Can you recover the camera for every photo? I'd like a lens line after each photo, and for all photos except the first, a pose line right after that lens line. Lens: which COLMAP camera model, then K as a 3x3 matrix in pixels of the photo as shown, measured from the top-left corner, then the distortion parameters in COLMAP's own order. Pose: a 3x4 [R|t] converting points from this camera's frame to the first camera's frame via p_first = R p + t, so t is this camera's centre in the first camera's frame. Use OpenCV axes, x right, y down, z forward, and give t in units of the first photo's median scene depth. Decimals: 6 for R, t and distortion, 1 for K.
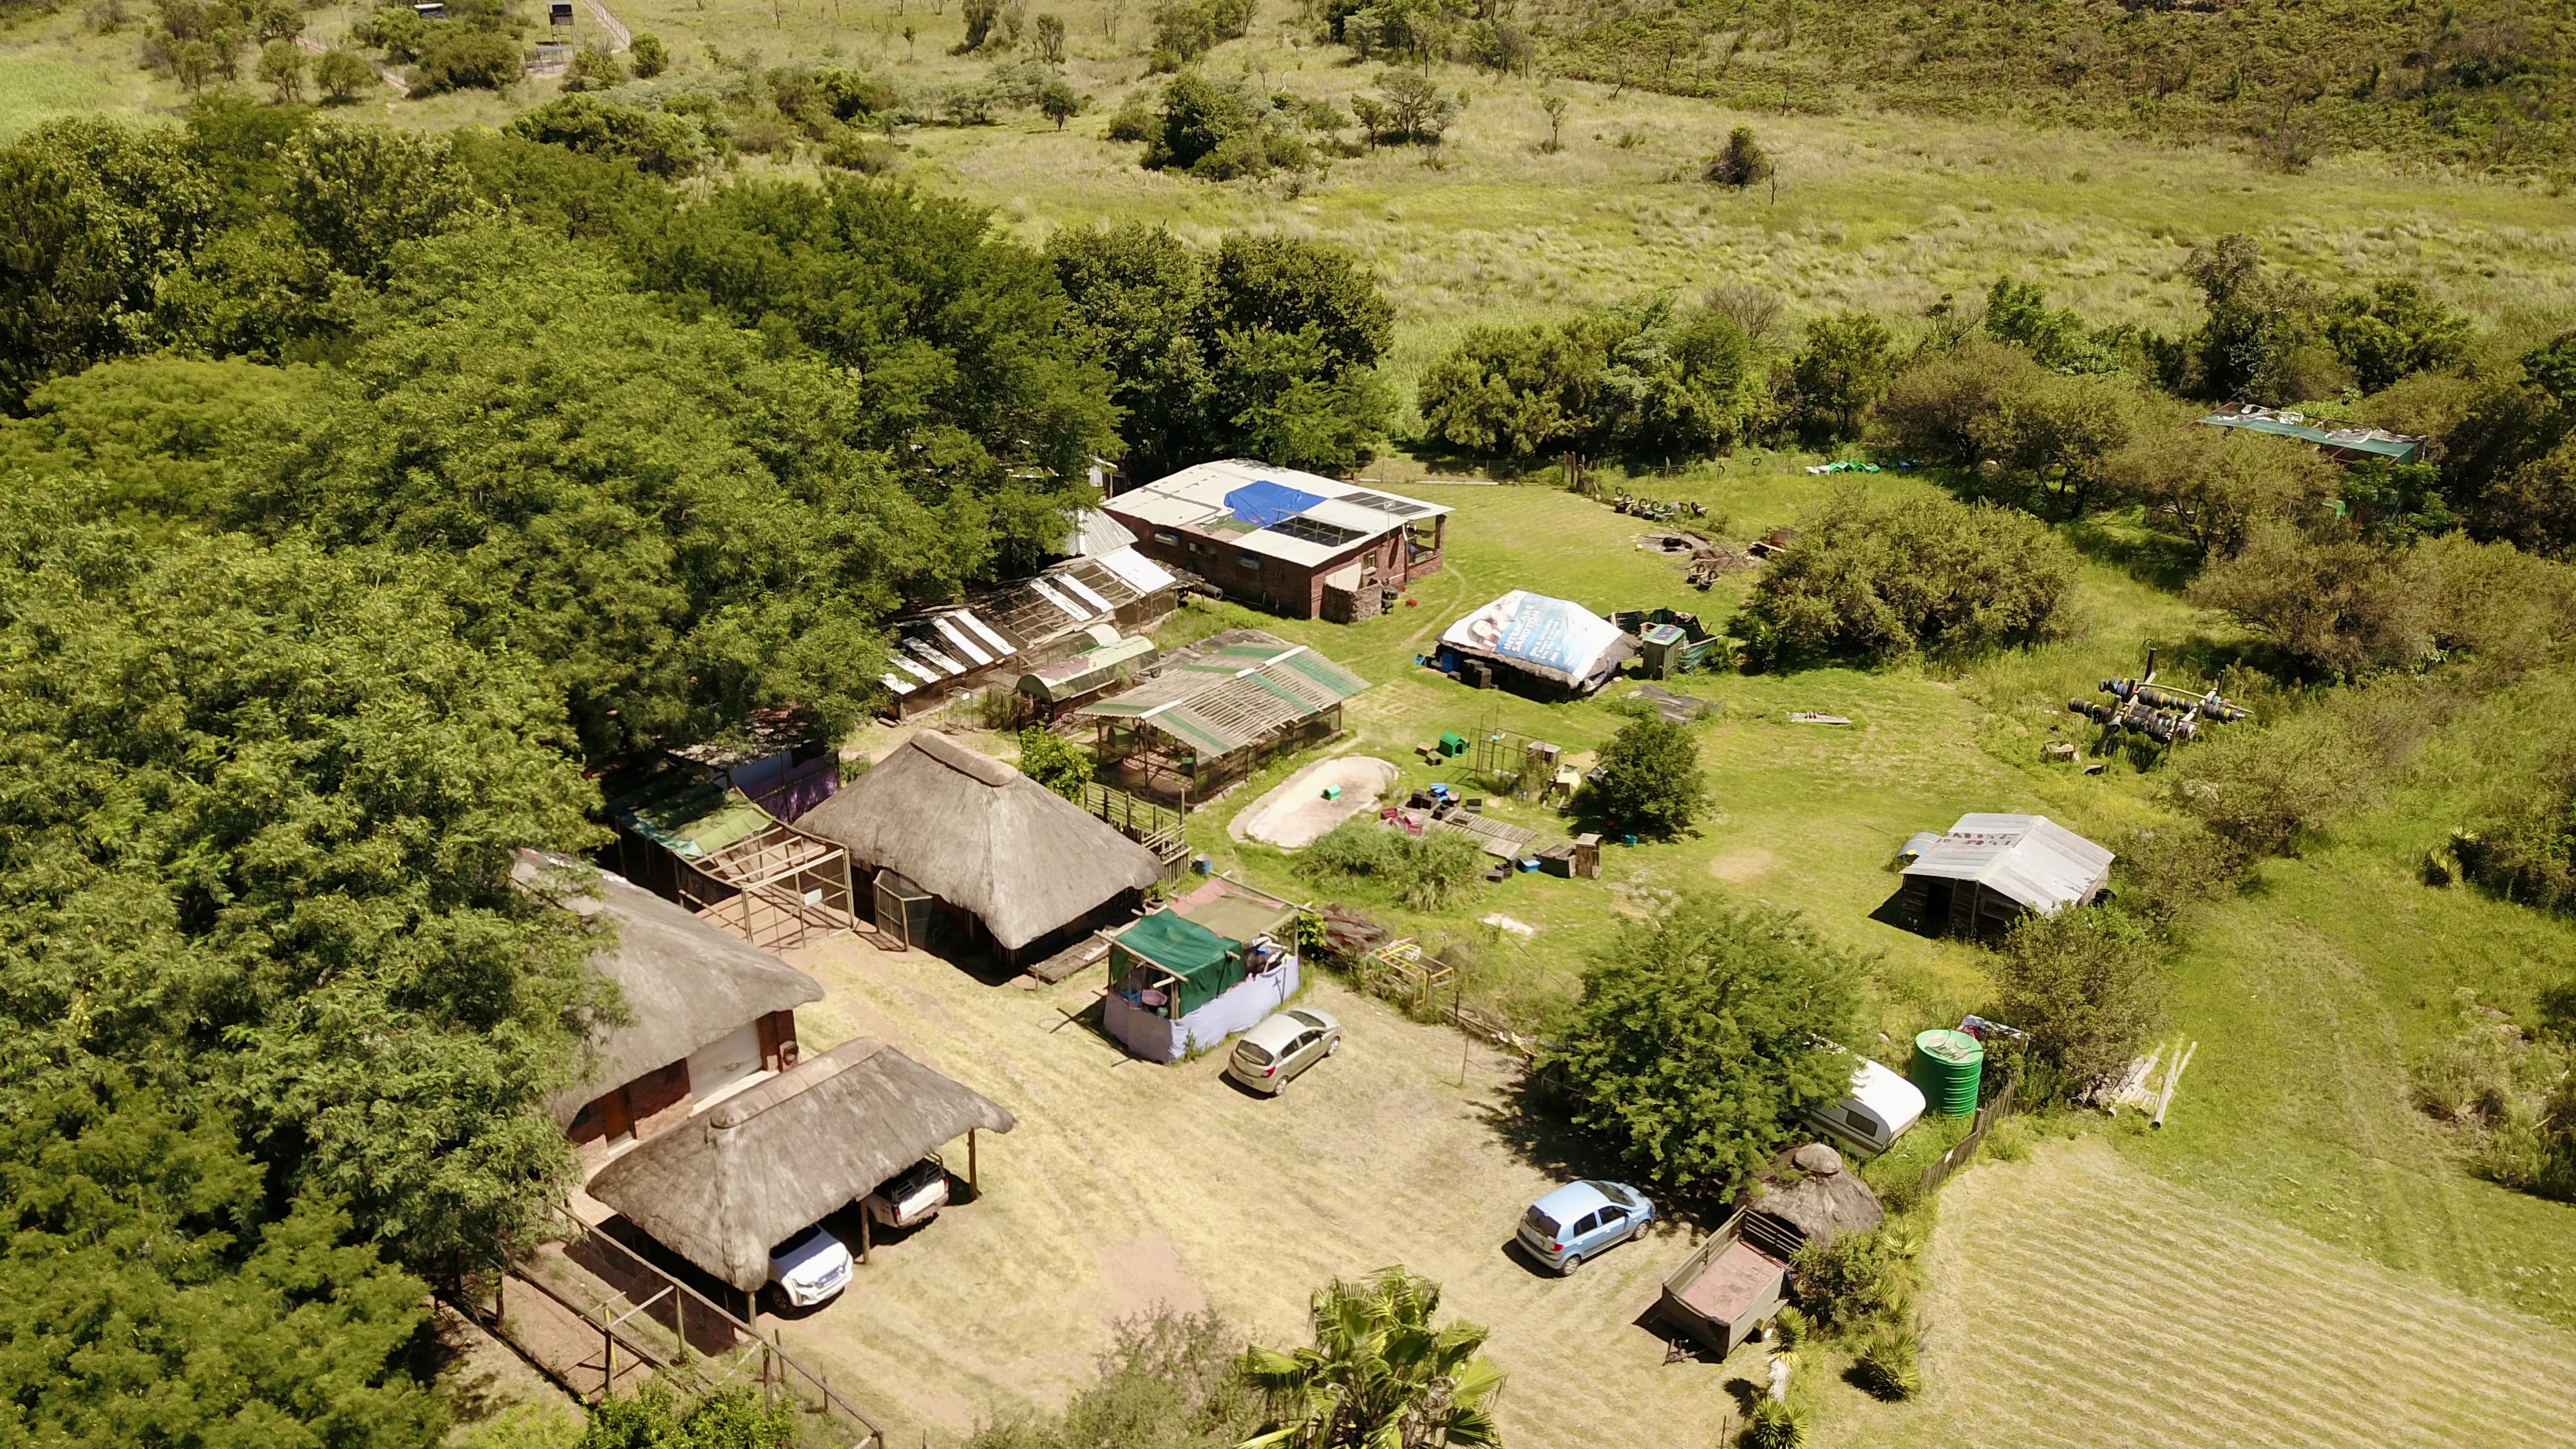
lens RADIAL K [[2014.0, 0, 1288.0], [0, 2014.0, 724.5], [0, 0, 1]] dist [0.006817, 0.003354]
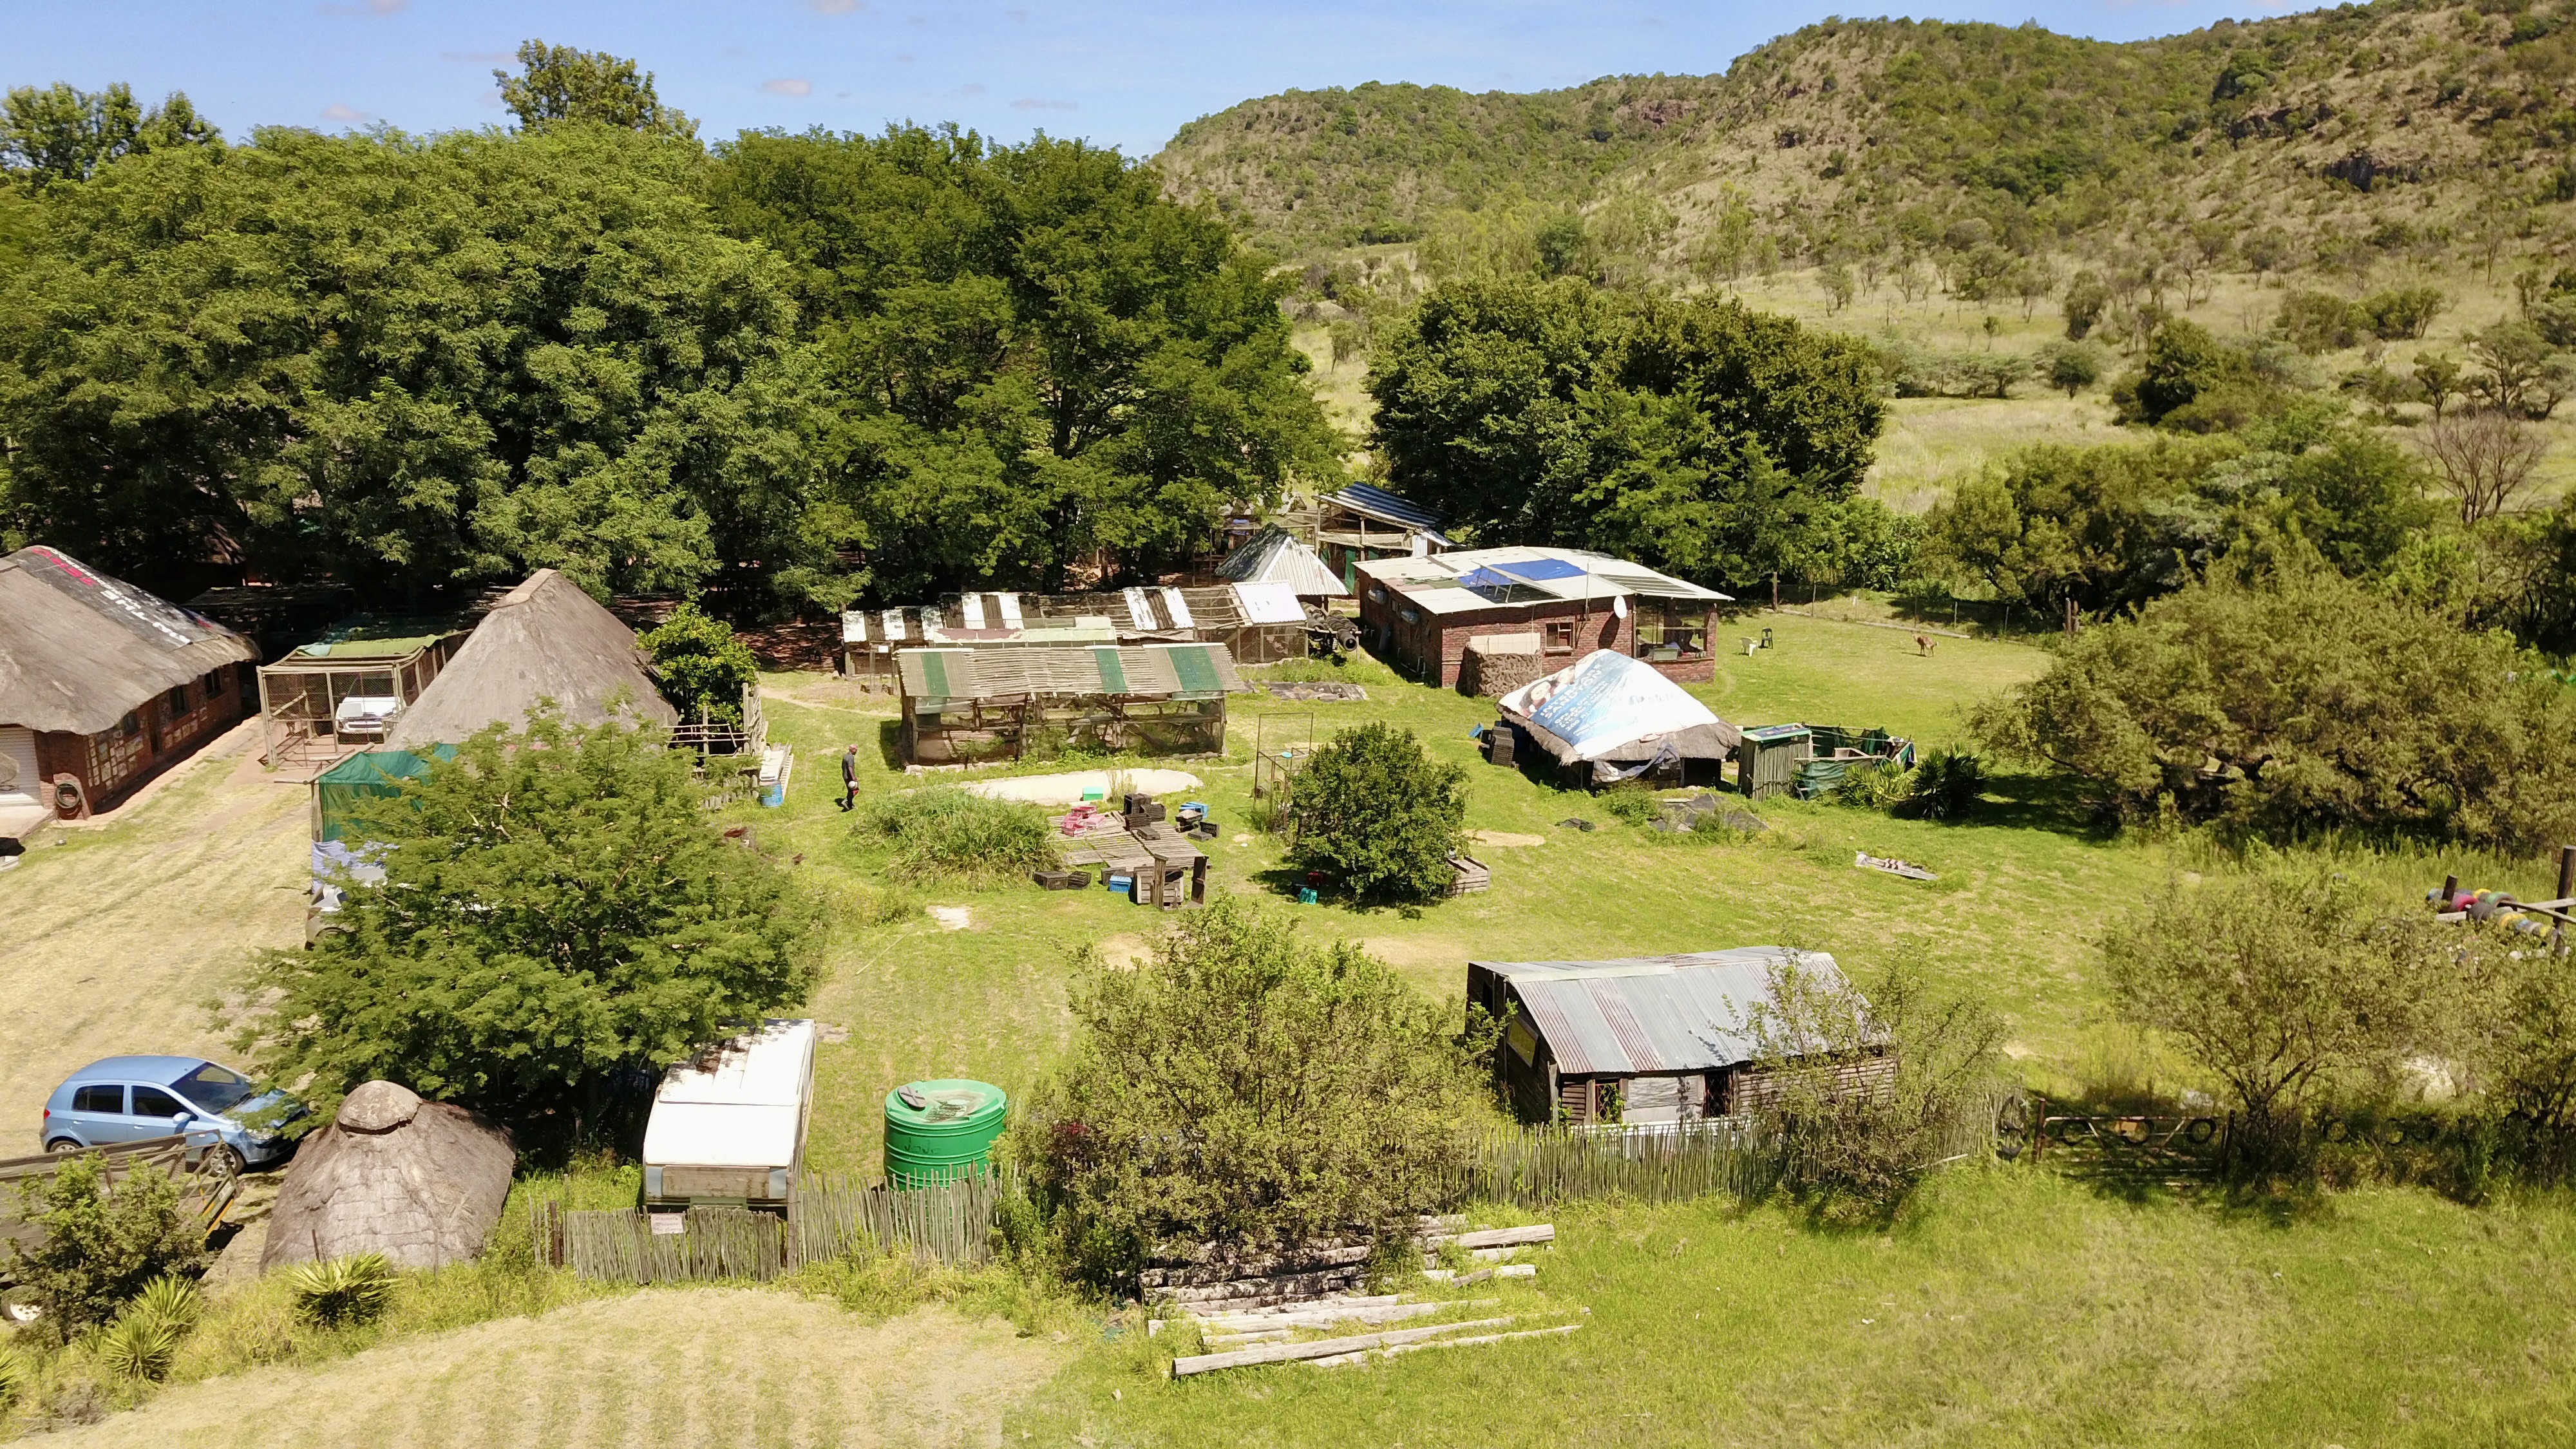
lens RADIAL K [[2014.0, 0, 1288.0], [0, 2014.0, 724.5], [0, 0, 1]] dist [0.006817, 0.003354]
pose [[0.774917, 0.125630, -0.619452, 0.439804], [-0.249111, 0.961425, -0.116645, 0.063816], [0.580902, 0.244702, 0.776320, 0.379633]]
